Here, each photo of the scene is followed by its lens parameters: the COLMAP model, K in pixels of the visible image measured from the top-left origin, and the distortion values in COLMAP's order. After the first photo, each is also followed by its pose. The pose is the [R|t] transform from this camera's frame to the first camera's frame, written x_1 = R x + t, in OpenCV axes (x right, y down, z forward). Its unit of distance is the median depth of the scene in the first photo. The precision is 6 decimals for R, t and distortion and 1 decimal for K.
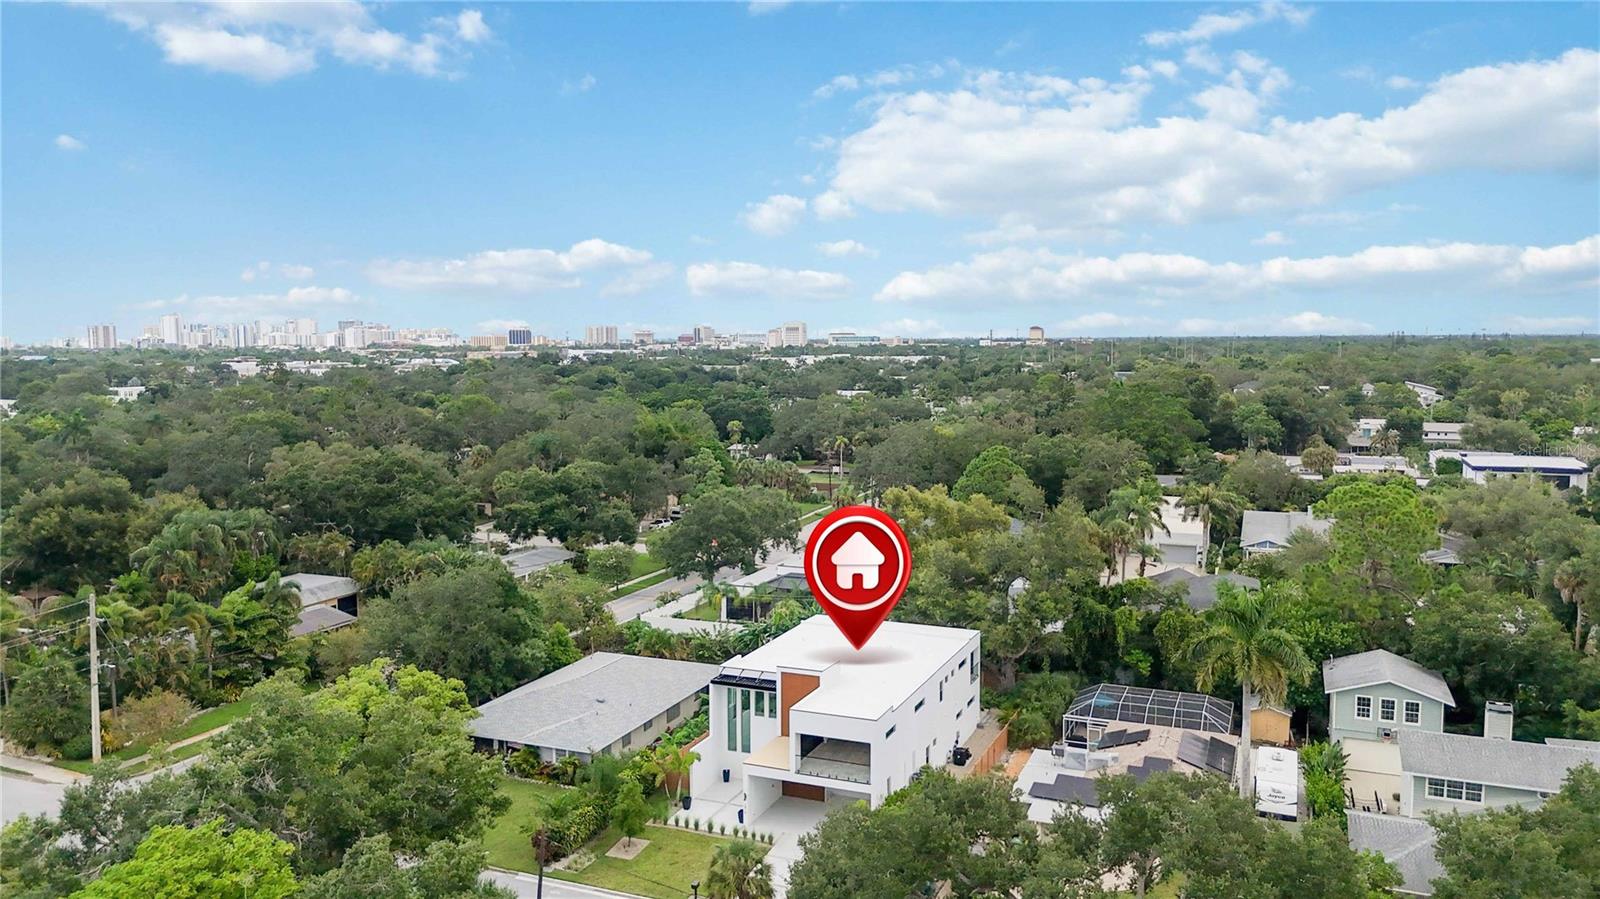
lens RADIAL K [[1169.9, 0, 798.7], [0, 1169.9, 469.3], [0, 0, 1]] dist [0.051576, -0.041334]
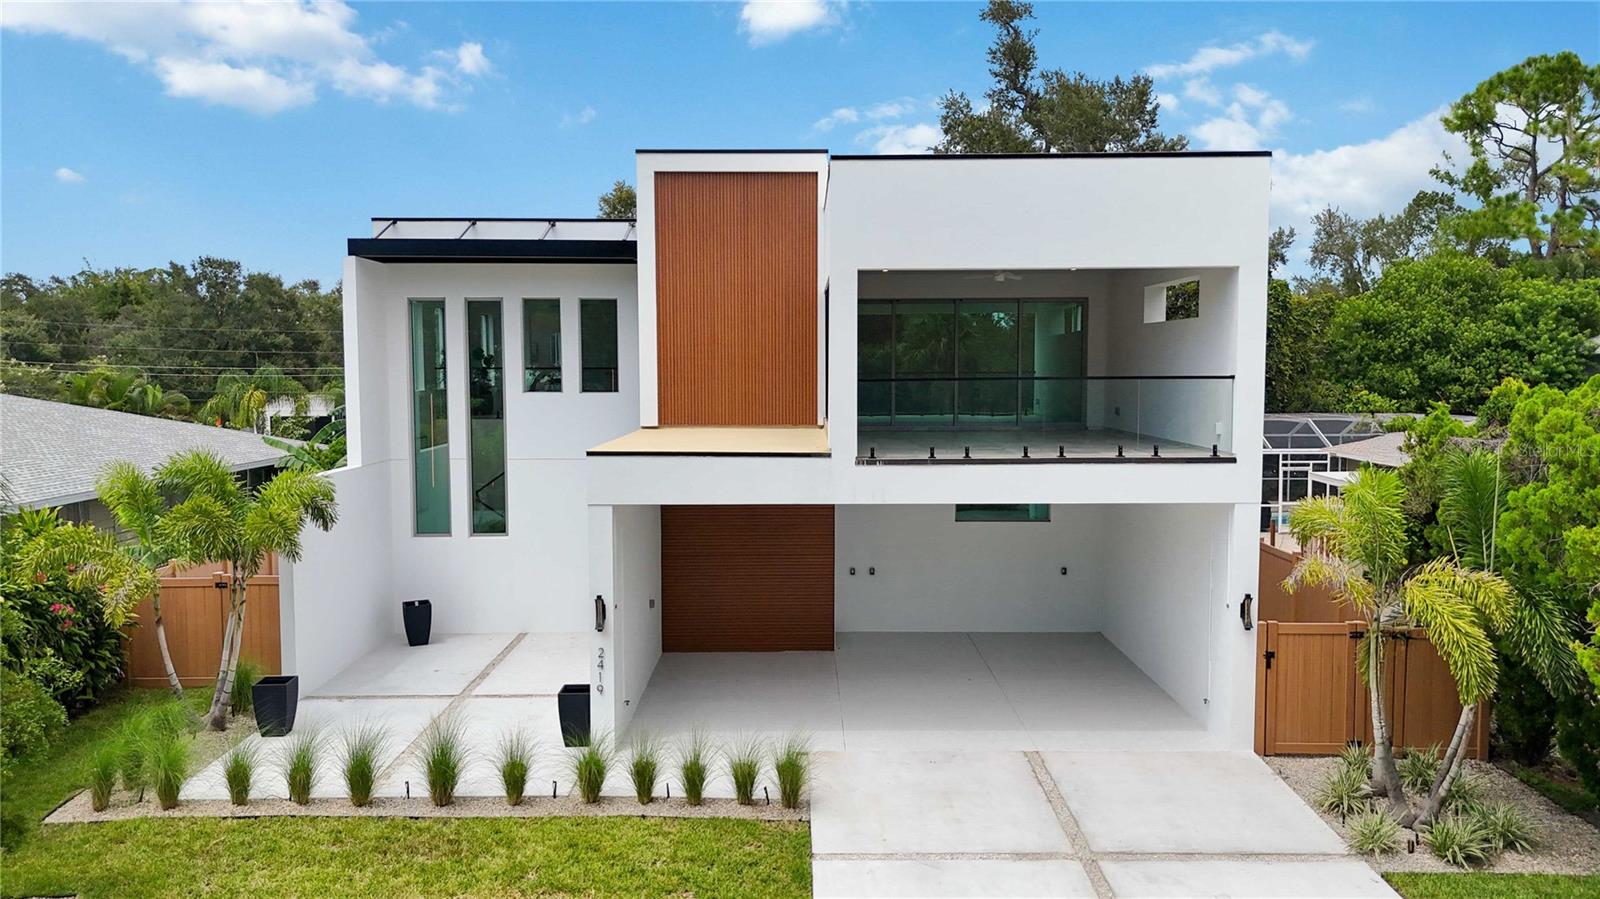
lens RADIAL K [[1169.9, 0, 798.7], [0, 1169.9, 469.3], [0, 0, 1]] dist [0.051576, -0.041334]
pose [[0.918754, -0.032546, 0.393486, -0.090217], [0.039654, 0.999164, -0.009947, 0.244383], [-0.392833, 0.024743, 0.919277, 0.753924]]
